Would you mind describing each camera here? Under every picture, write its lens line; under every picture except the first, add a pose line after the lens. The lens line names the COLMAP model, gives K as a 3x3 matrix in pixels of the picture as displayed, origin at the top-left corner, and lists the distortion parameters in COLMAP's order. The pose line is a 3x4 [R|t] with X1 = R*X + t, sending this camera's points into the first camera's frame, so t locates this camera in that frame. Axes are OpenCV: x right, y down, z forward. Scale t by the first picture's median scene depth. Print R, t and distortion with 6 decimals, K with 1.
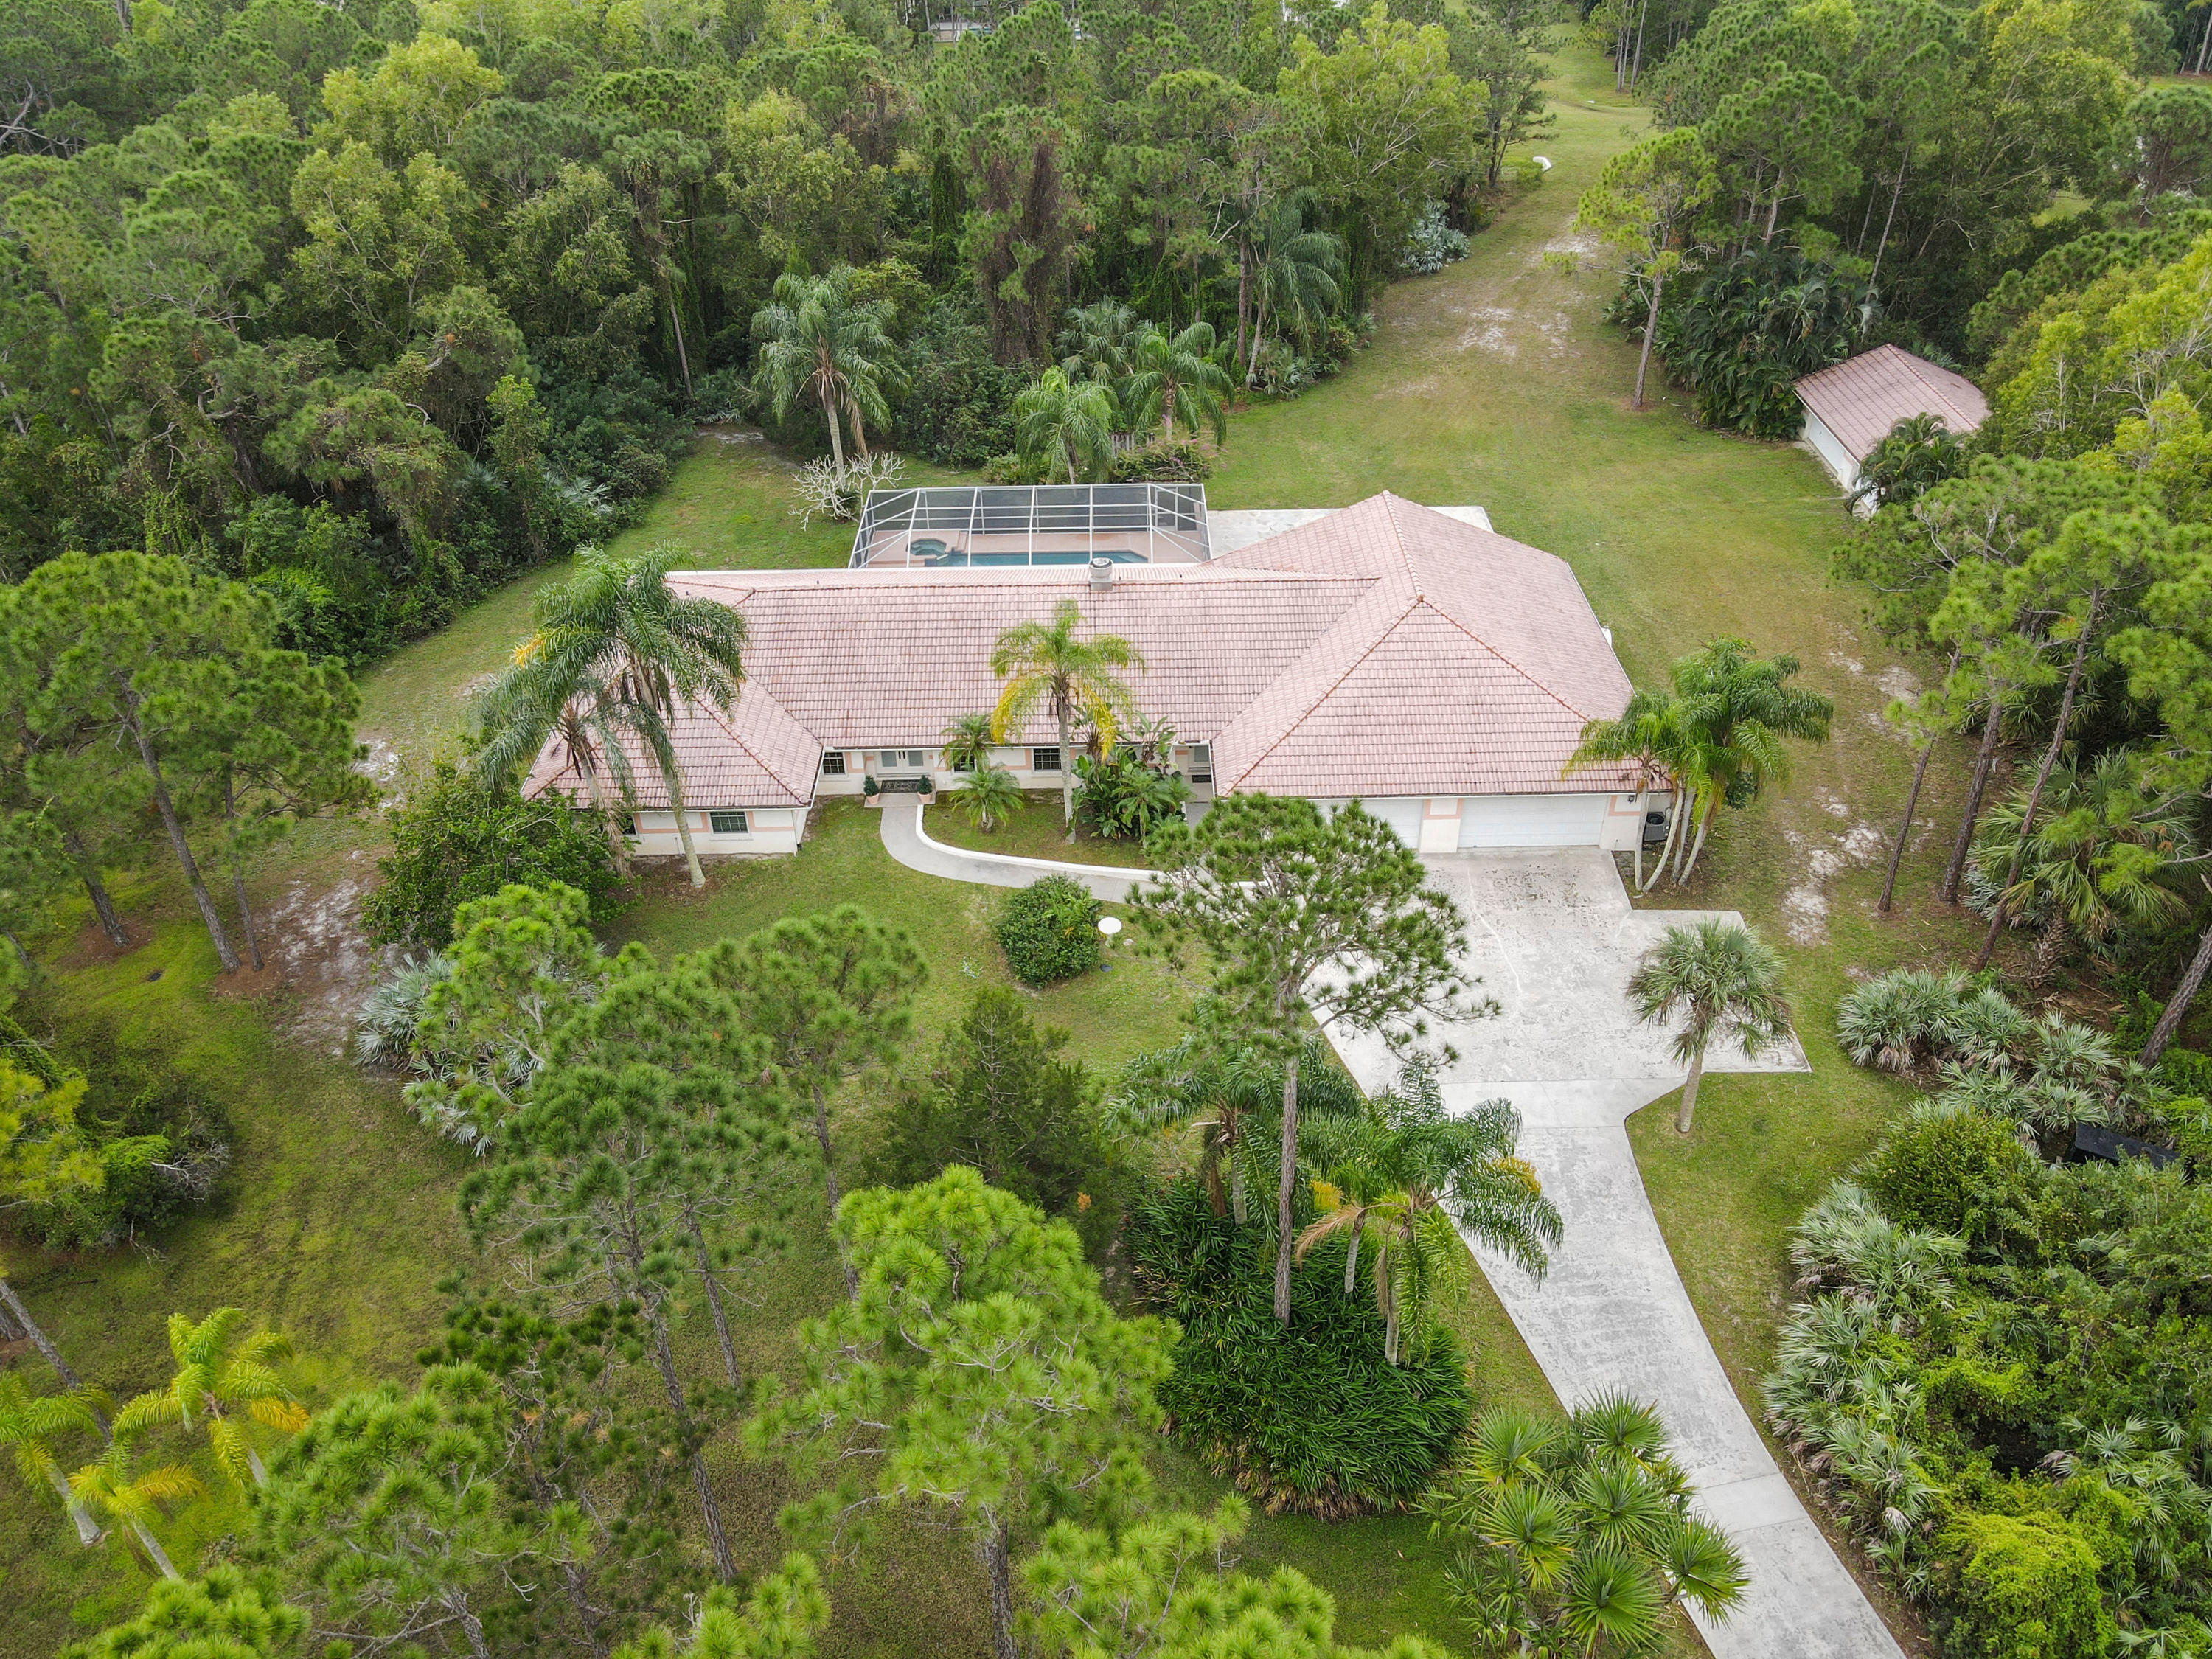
lens RADIAL K [[1595.1, 0, 1108.1], [0, 1595.1, 825.0], [0, 0, 1]] dist [-0.001082, 0.017506]
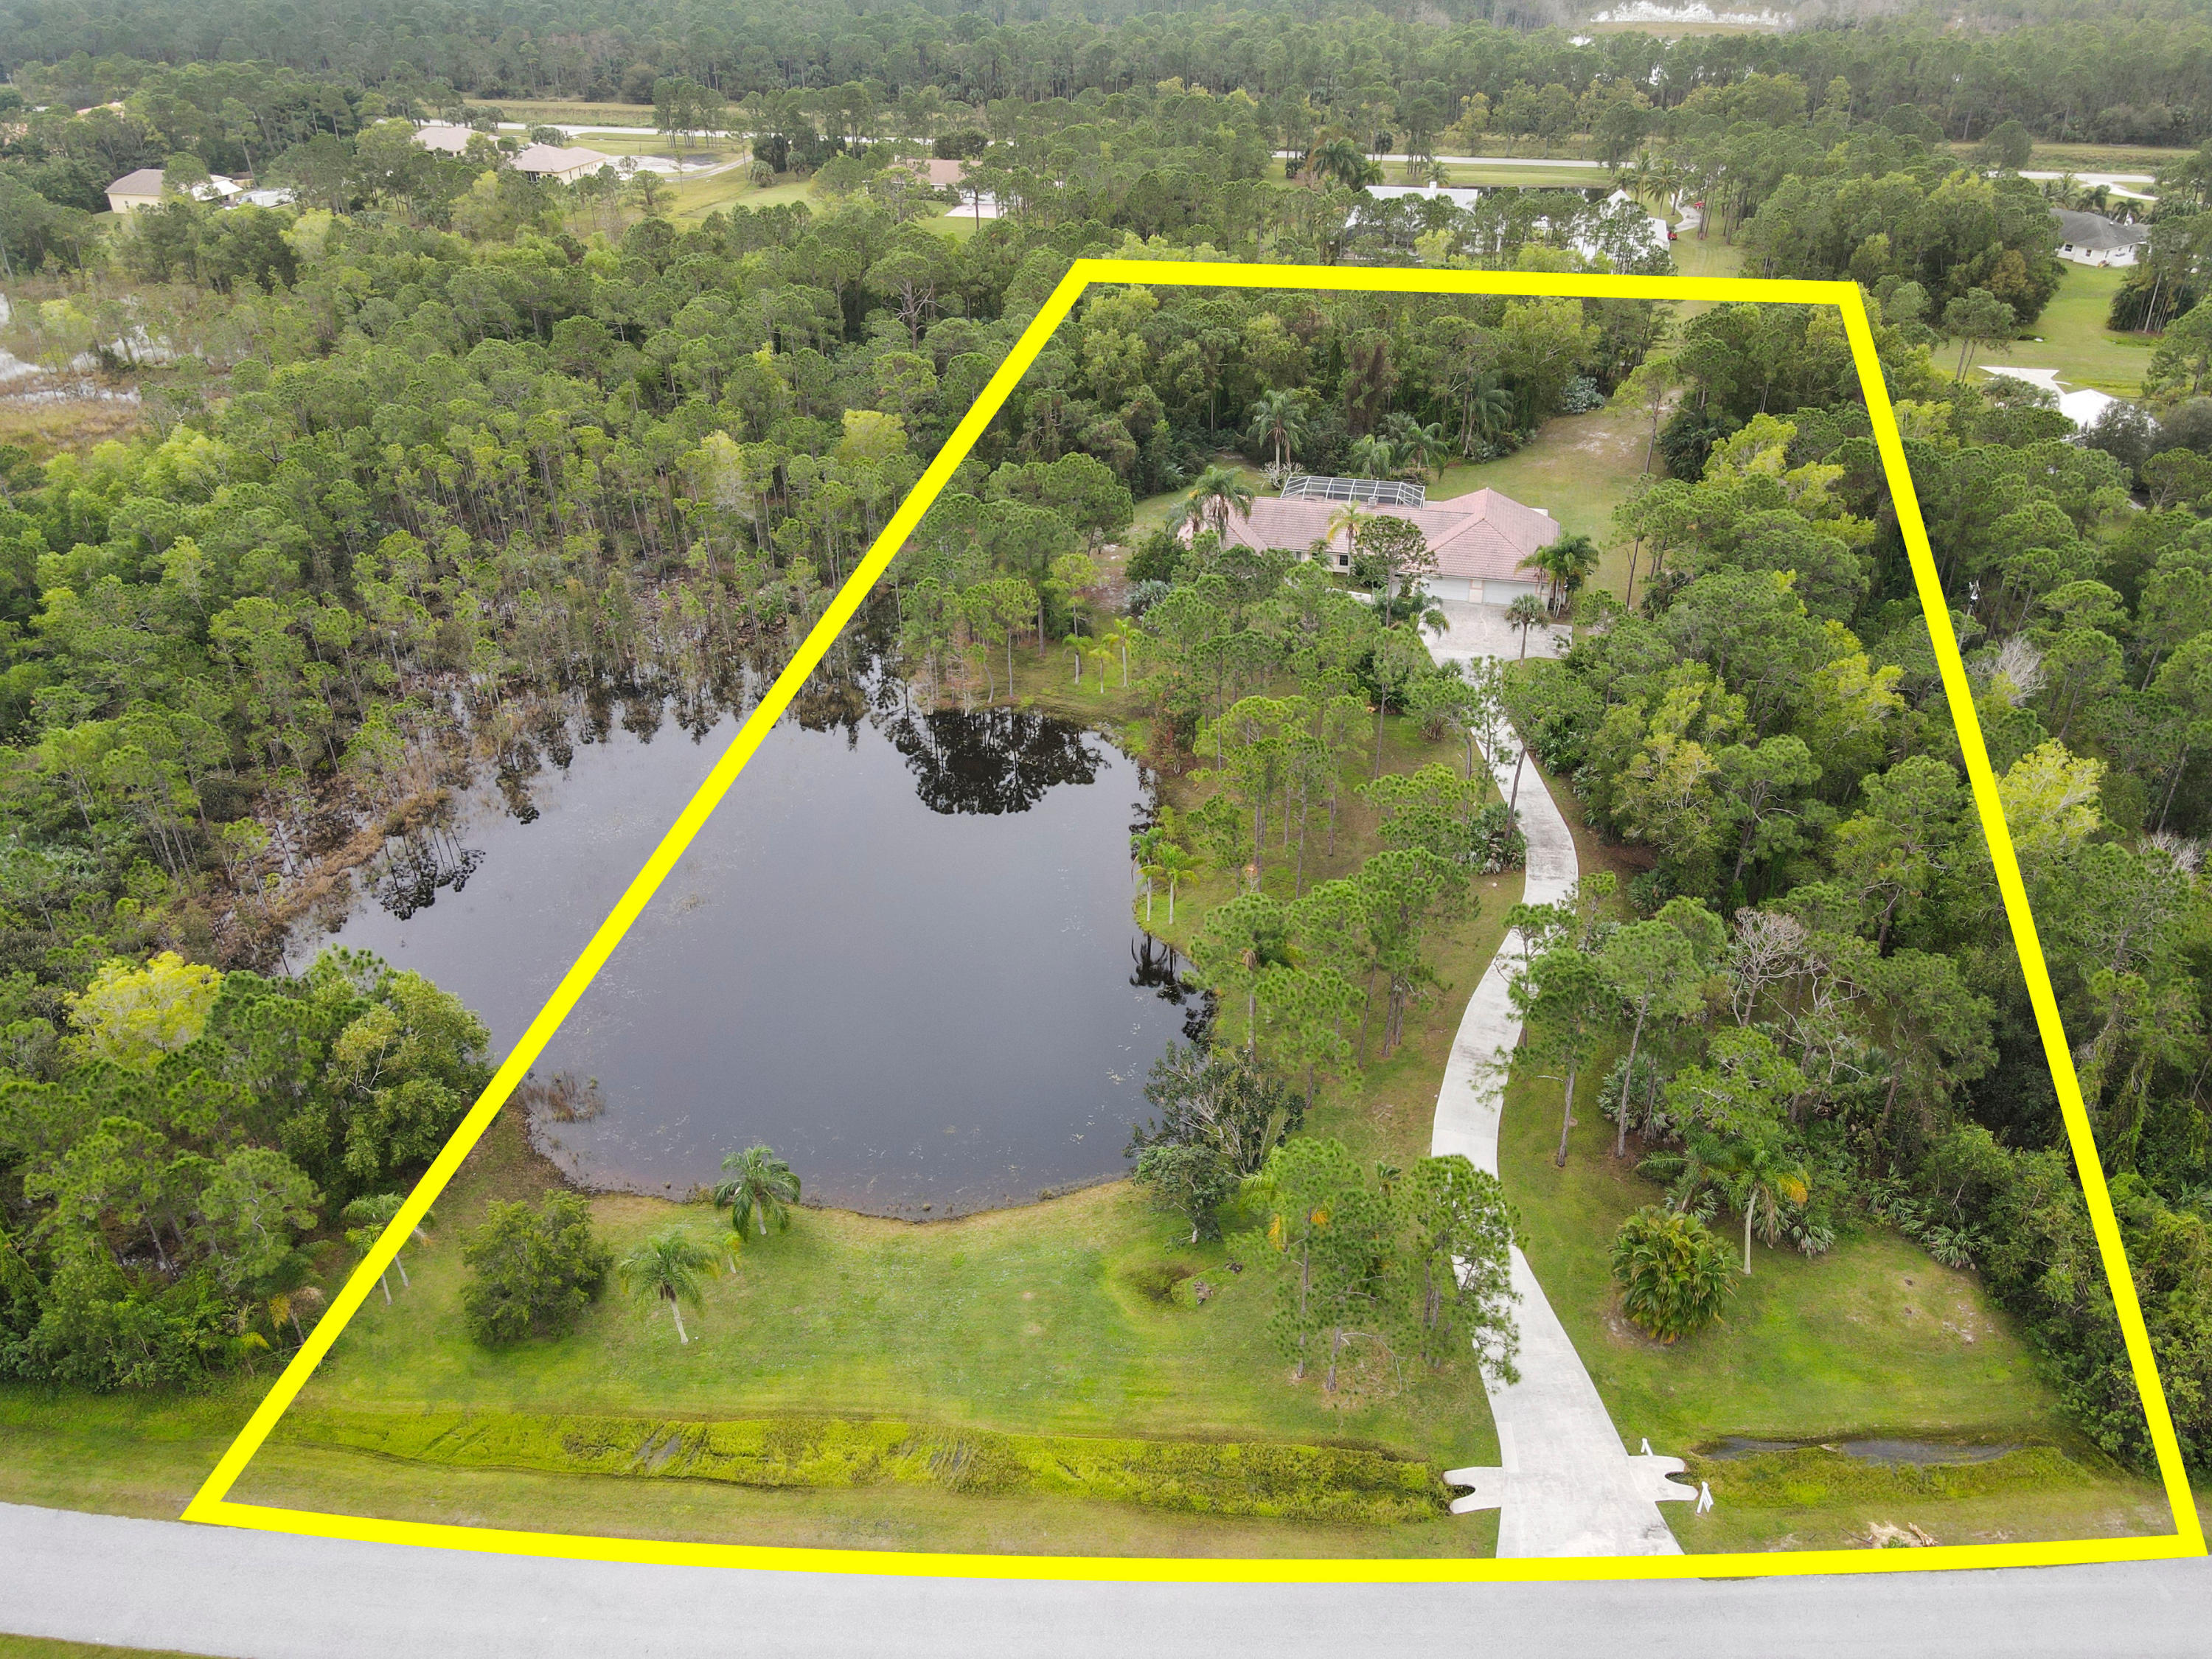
lens RADIAL K [[1595.1, 0, 1105.3], [0, 1595.1, 820.0], [0, 0, 1]] dist [-0.001082, 0.017506]
pose [[0.970979, 0.130626, -0.200341, 0.132790], [-0.144507, 0.987904, -0.056244, 0.470977], [0.190571, 0.083562, 0.978111, -1.359380]]
